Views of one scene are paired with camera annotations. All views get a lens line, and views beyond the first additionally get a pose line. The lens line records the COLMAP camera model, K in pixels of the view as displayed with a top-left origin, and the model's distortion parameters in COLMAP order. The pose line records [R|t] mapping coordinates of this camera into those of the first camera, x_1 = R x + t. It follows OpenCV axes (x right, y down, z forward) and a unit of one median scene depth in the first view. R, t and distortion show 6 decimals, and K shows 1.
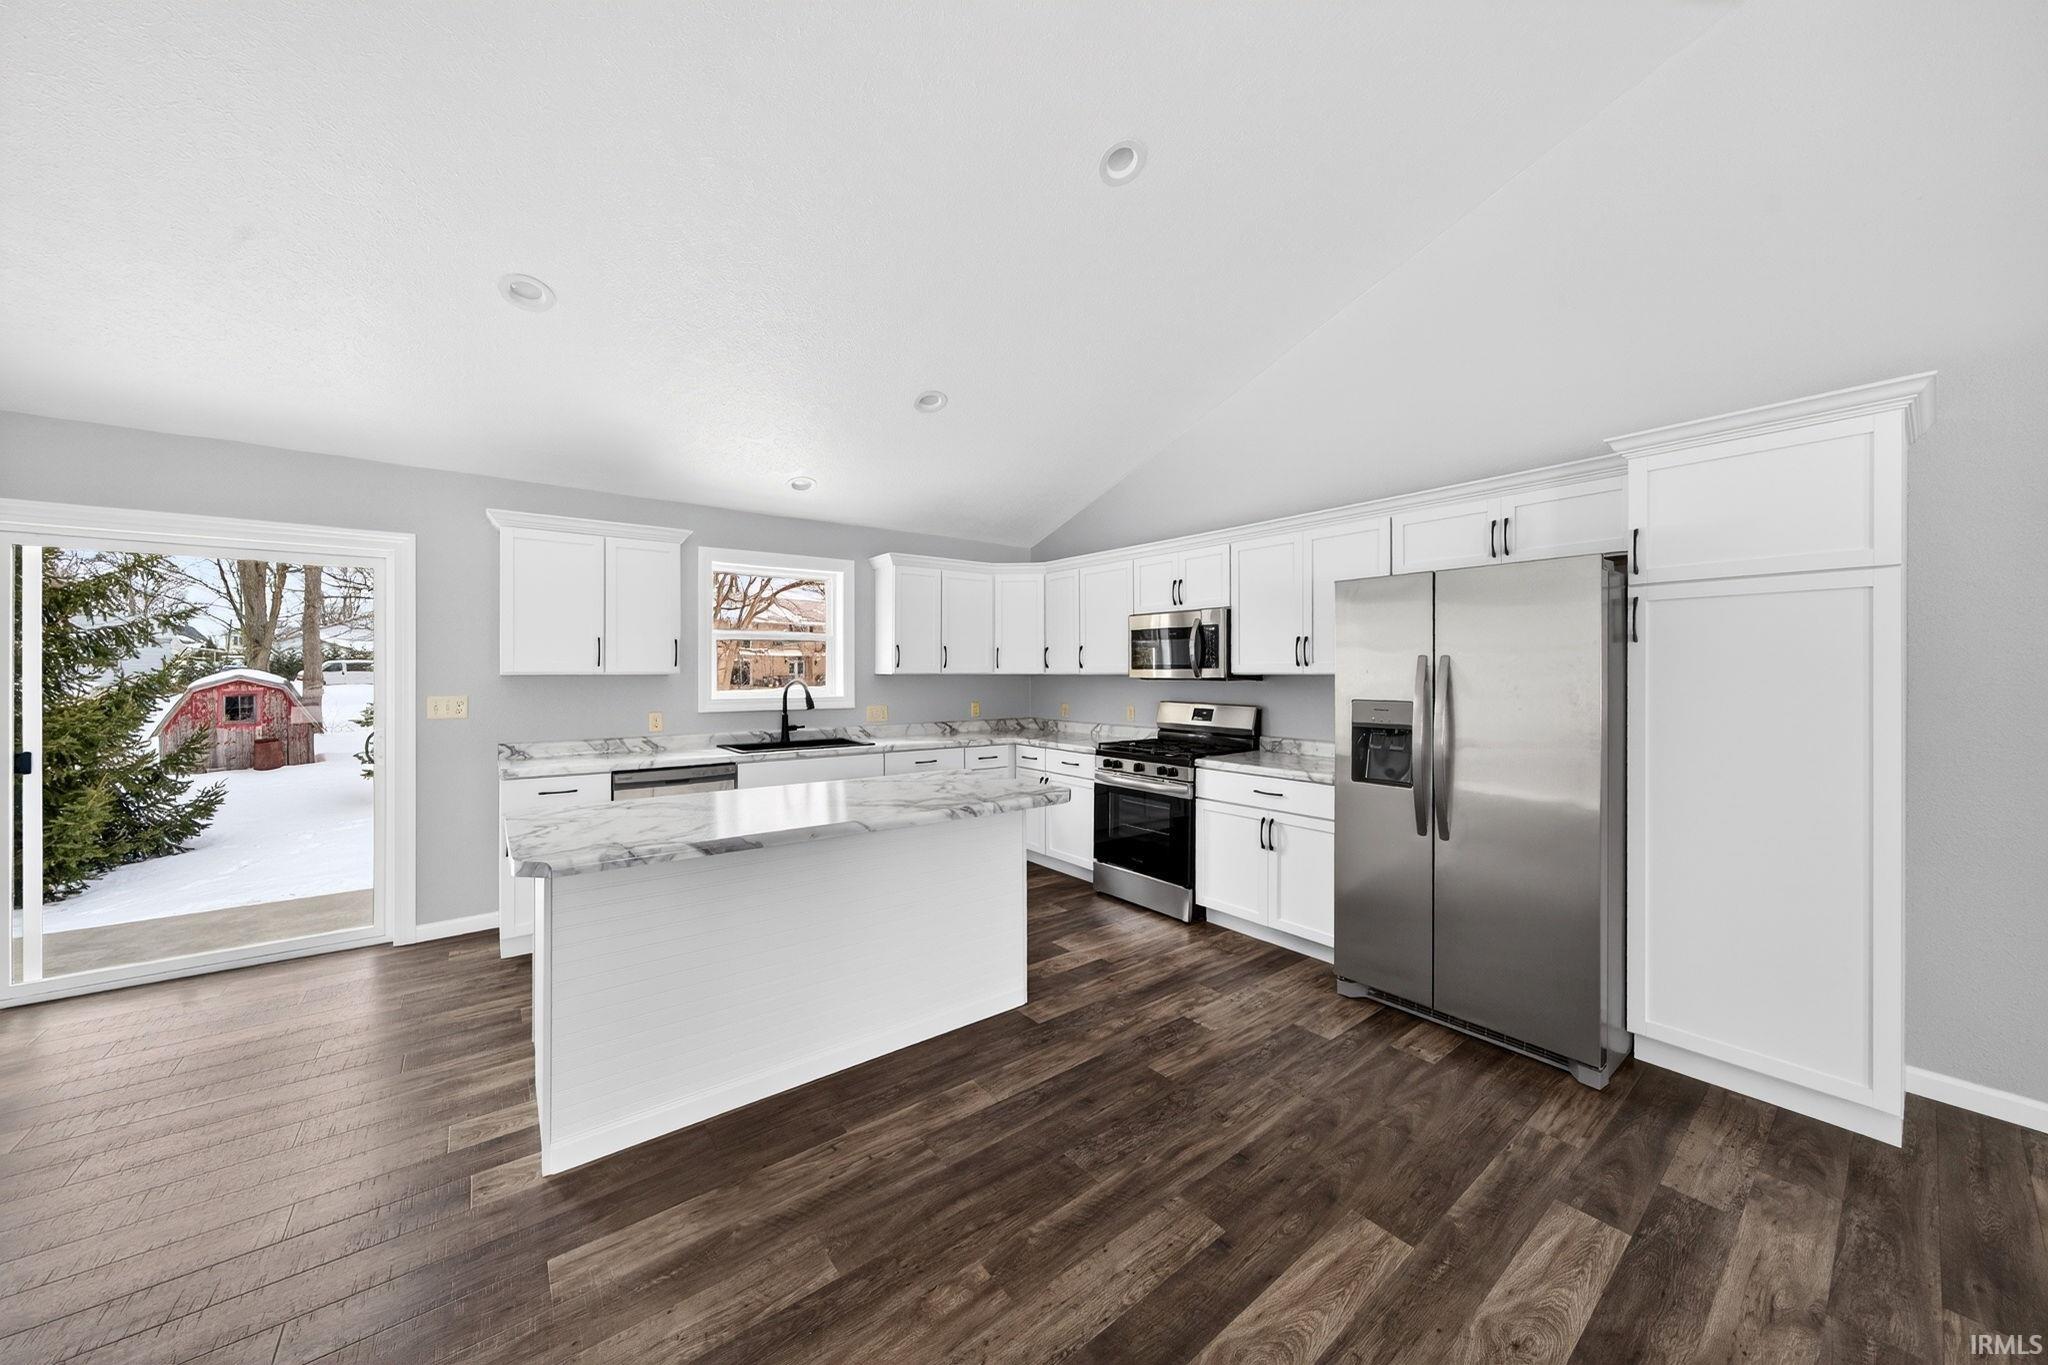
lens RADIAL K [[705.2, 0, 1022.3], [0, 705.2, 675.4], [0, 0, 1]] dist [-0.002809, 0.001338]
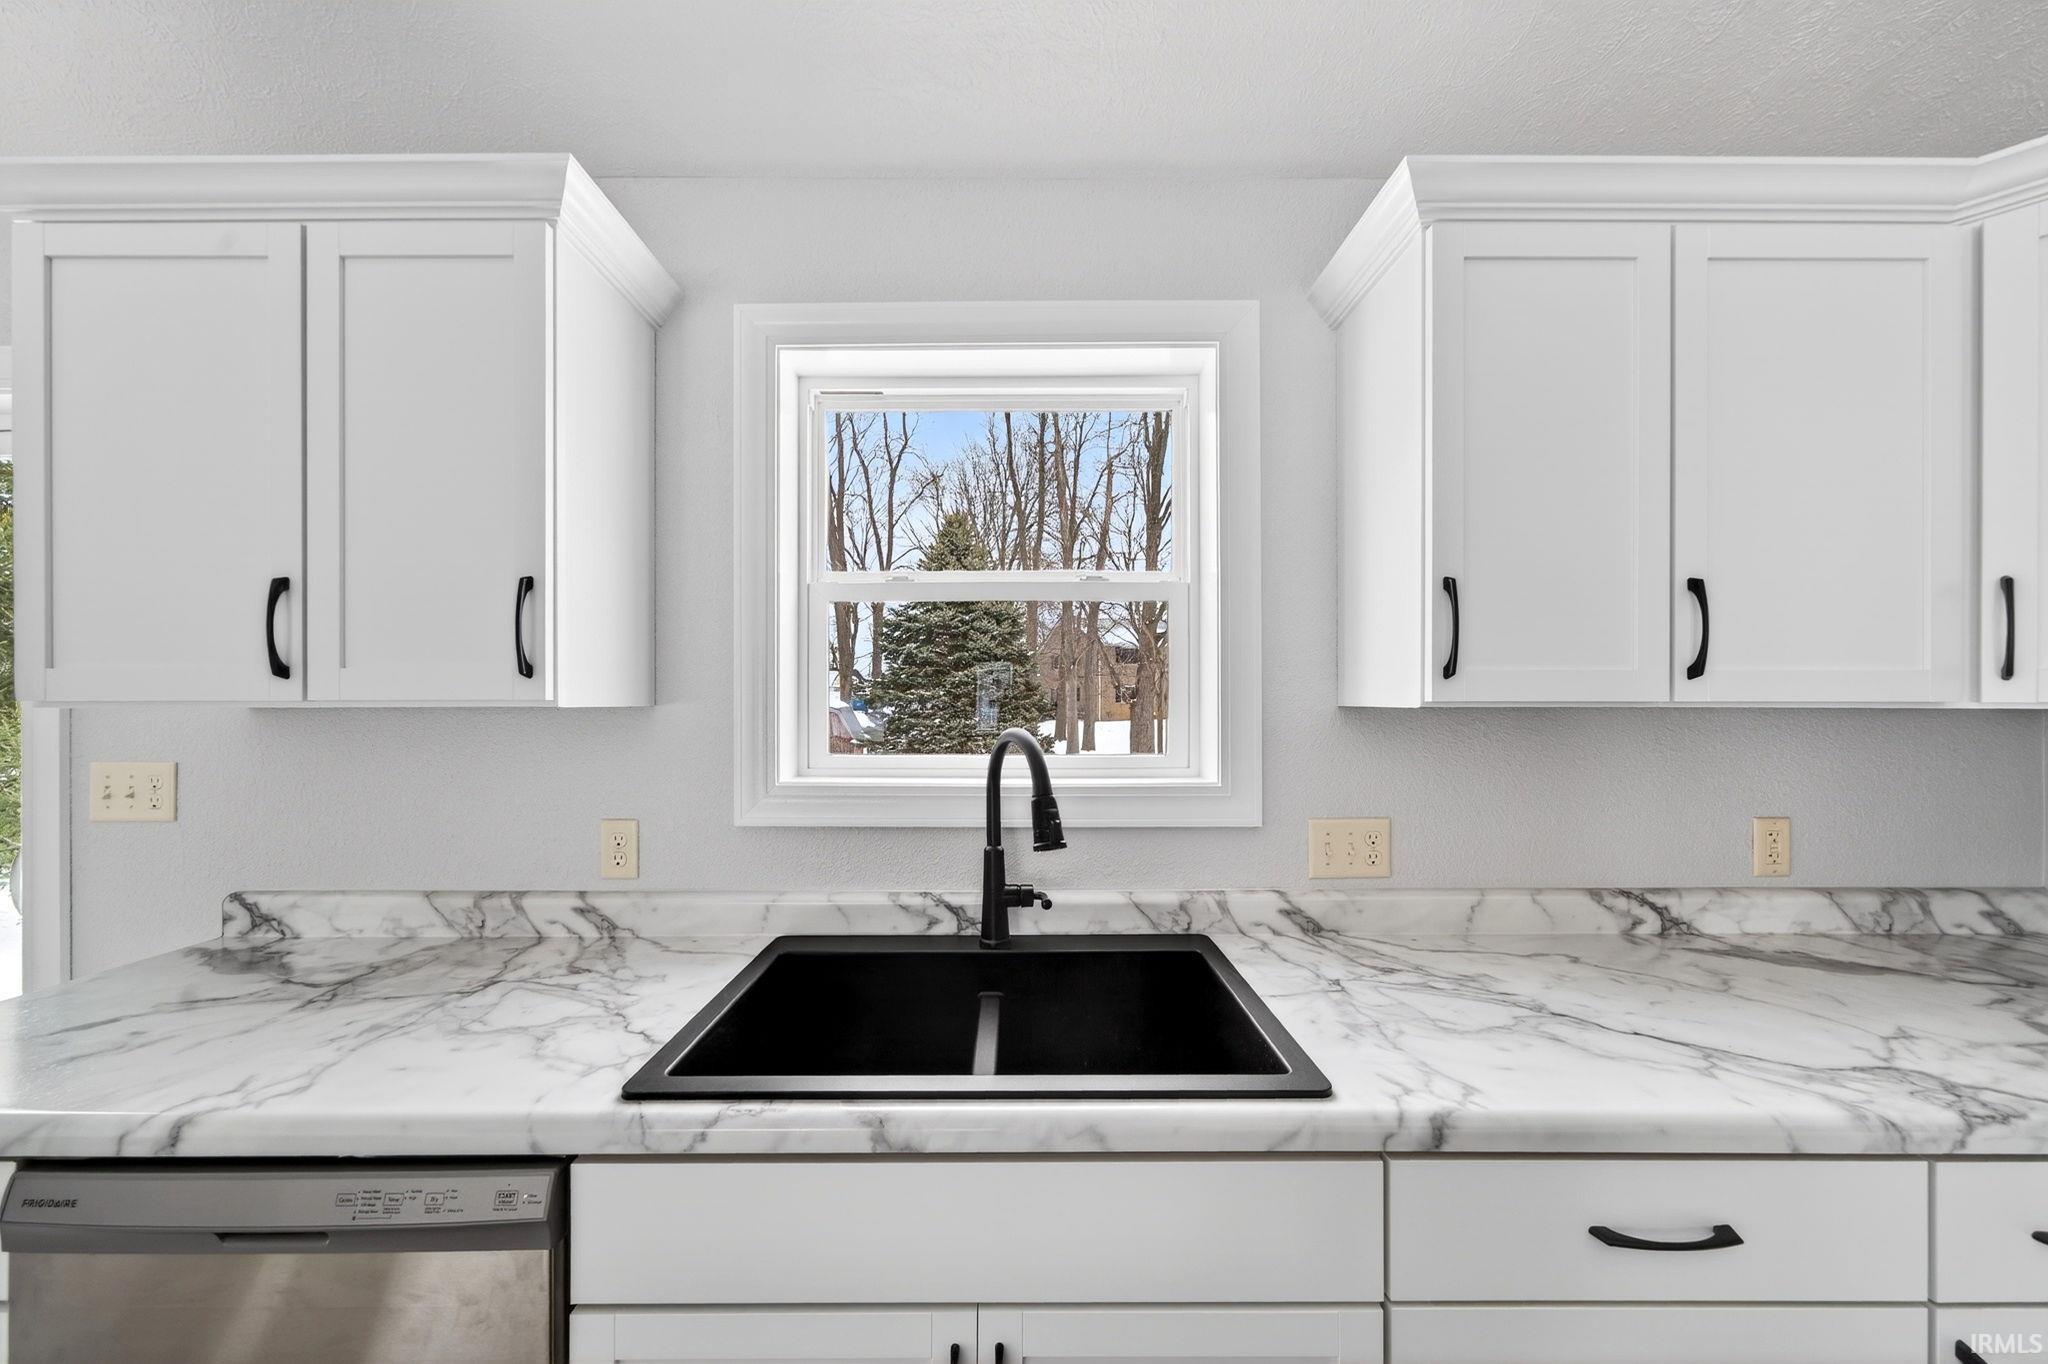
lens RADIAL K [[705.2, 0, 1014.4], [0, 705.2, 704.2], [0, 0, 1]] dist [-0.002809, 0.001338]
pose [[0.797298, 0.003204, -0.603577, -0.162025], [-0.001706, 0.999994, 0.003054, -0.003250], [0.603583, -0.001405, 0.797299, 0.792027]]
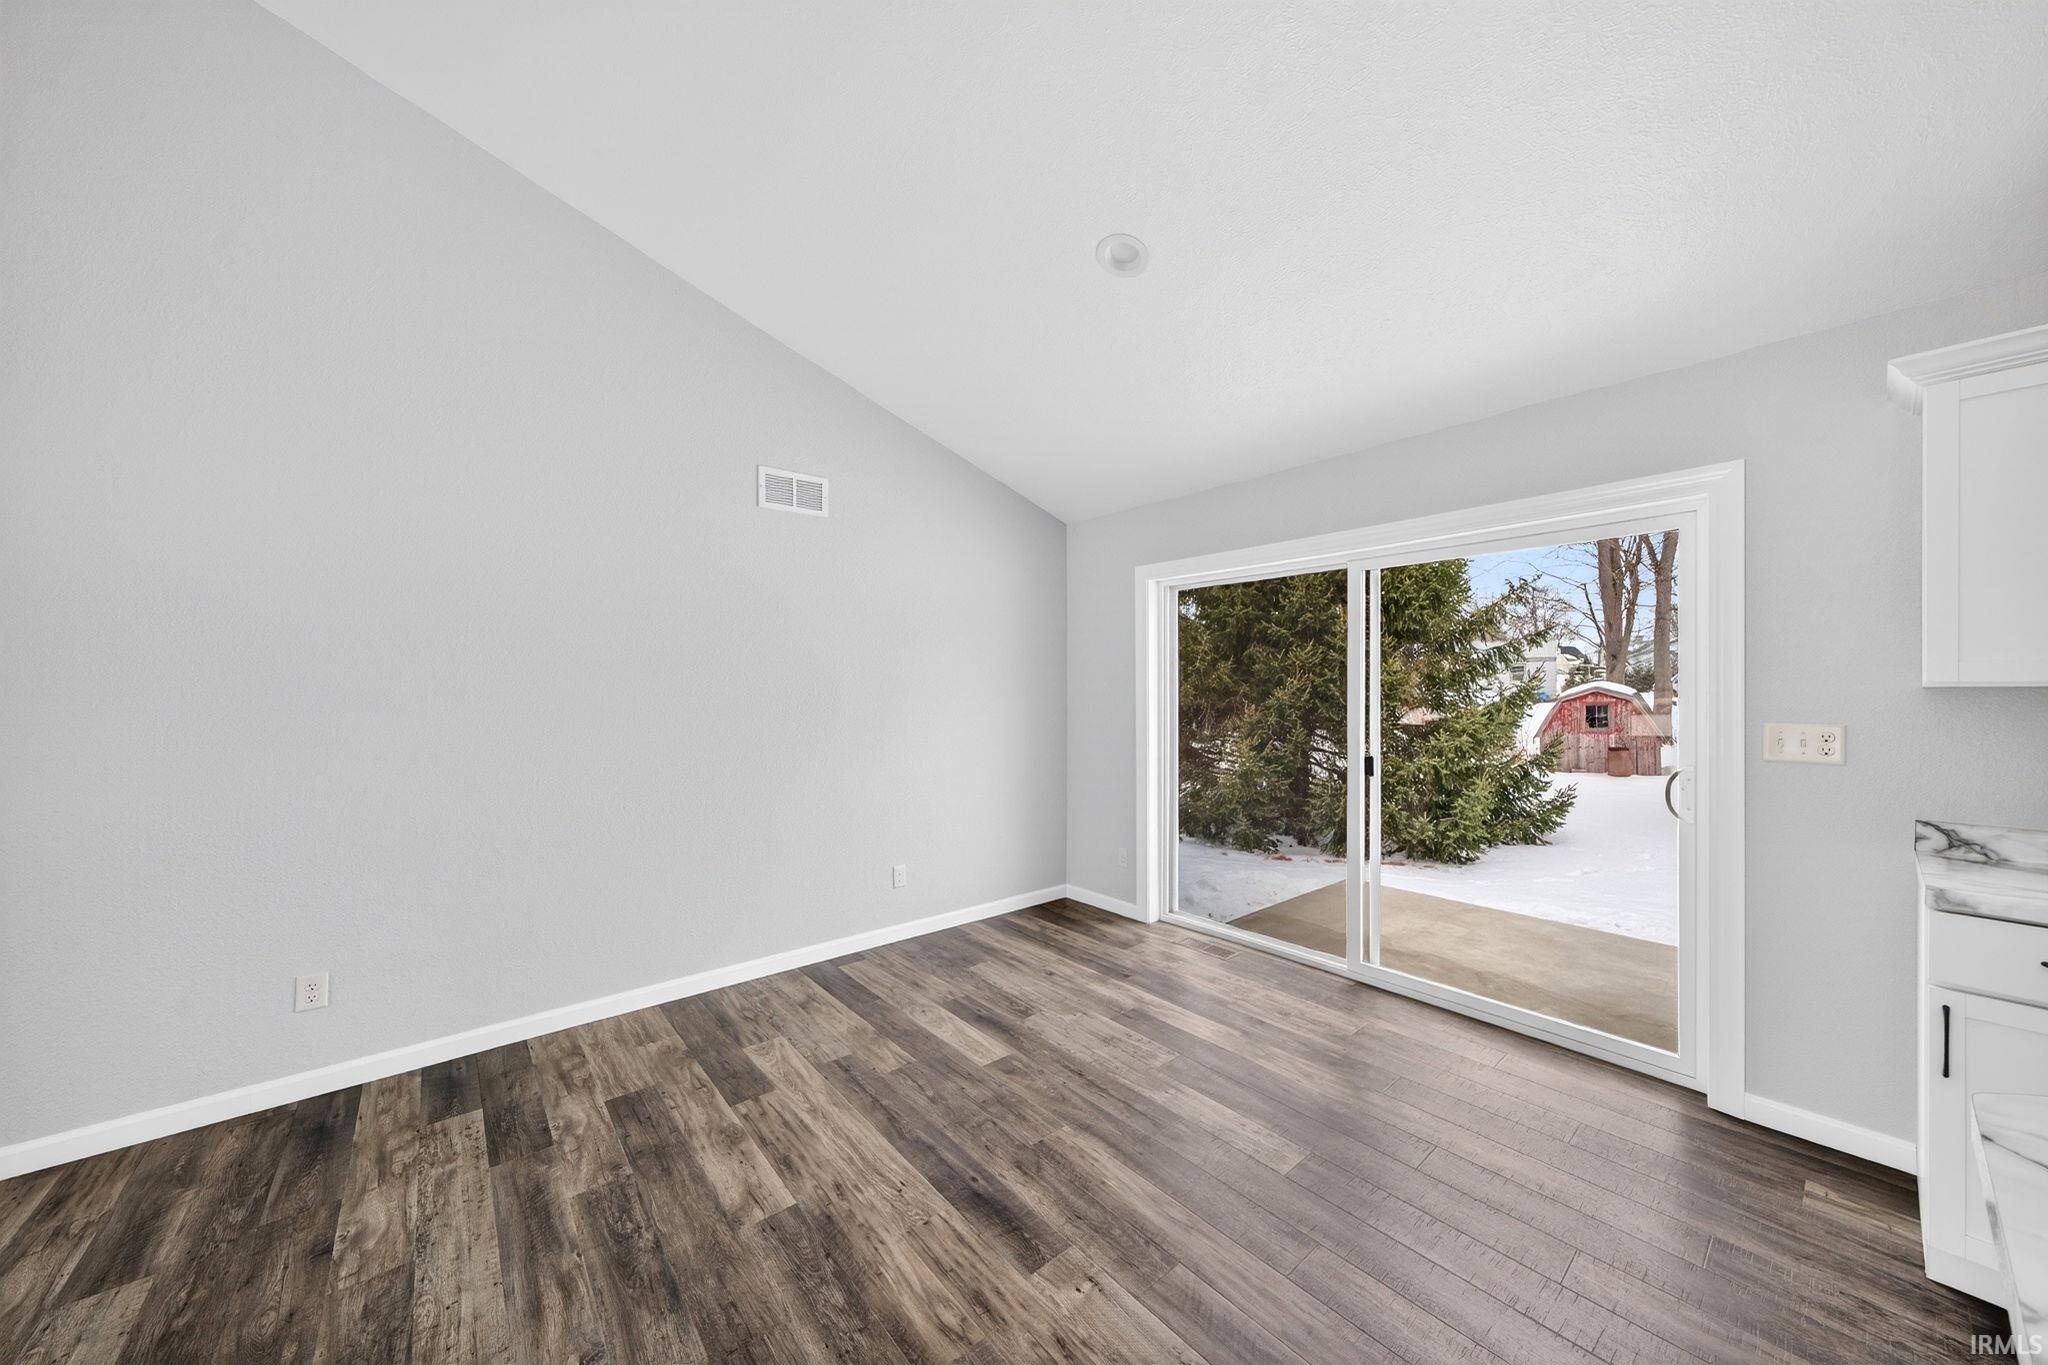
lens RADIAL K [[705.2, 0, 1031.1], [0, 705.2, 685.7], [0, 0, 1]] dist [-0.002809, 0.001338]
pose [[0.044718, -0.001085, -0.998999, -0.211006], [-0.000471, 0.999999, -0.001107, -0.001211], [0.999000, 0.000521, 0.044717, 0.270389]]
